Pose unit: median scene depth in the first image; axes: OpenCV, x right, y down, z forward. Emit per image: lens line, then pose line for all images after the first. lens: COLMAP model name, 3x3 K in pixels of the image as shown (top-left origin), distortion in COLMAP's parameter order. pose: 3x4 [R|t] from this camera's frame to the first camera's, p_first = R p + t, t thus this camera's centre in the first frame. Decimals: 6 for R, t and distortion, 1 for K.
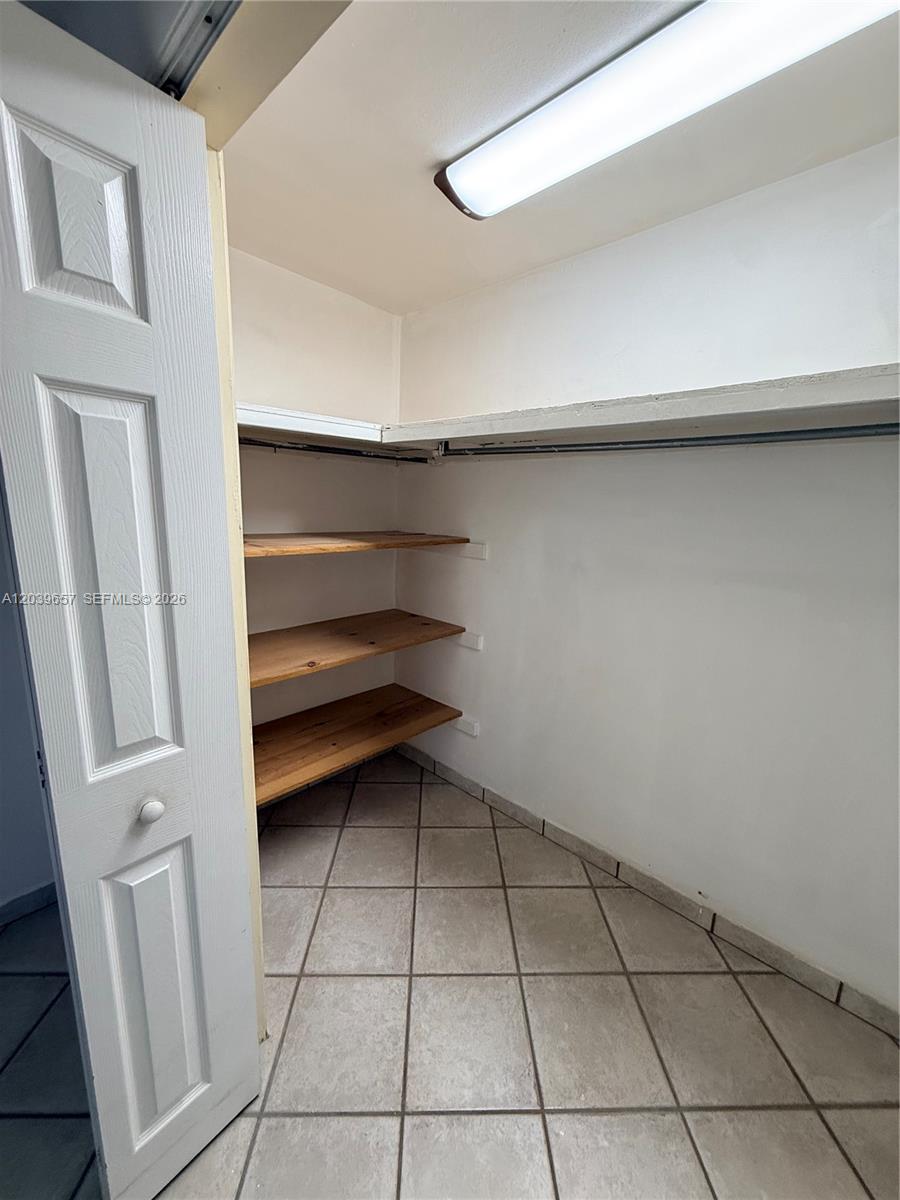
lens RADIAL K [[477.3, 0, 450.1], [0, 477.3, 597.8], [0, 0, 1]] dist [-0.000639, 0.000168]
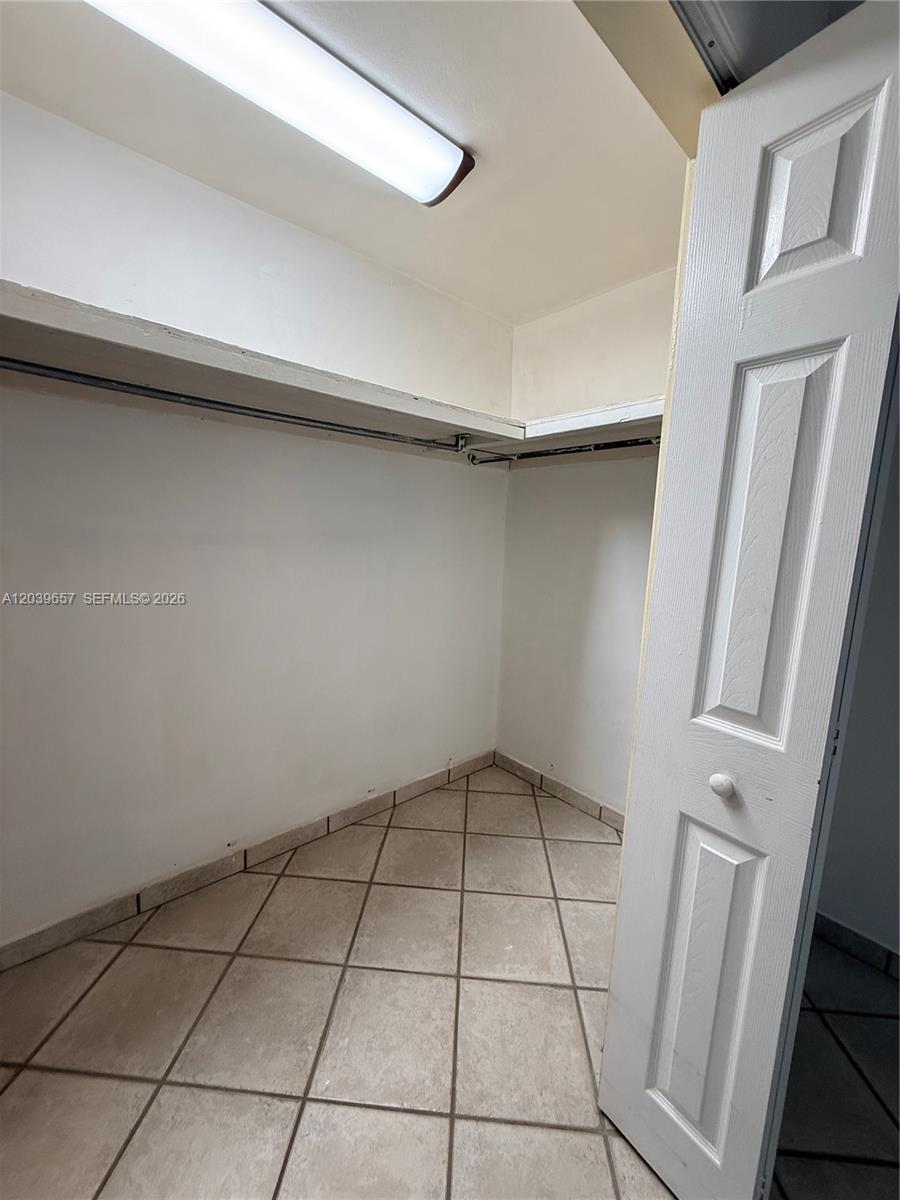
lens RADIAL K [[477.3, 0, 450.1], [0, 477.3, 597.8], [0, 0, 1]] dist [-0.000639, 0.000168]
pose [[0.090749, -0.163434, 0.982371, -0.425548], [0.162270, 0.975685, 0.147332, 0.011768], [-0.982564, 0.146039, 0.115063, 0.360338]]
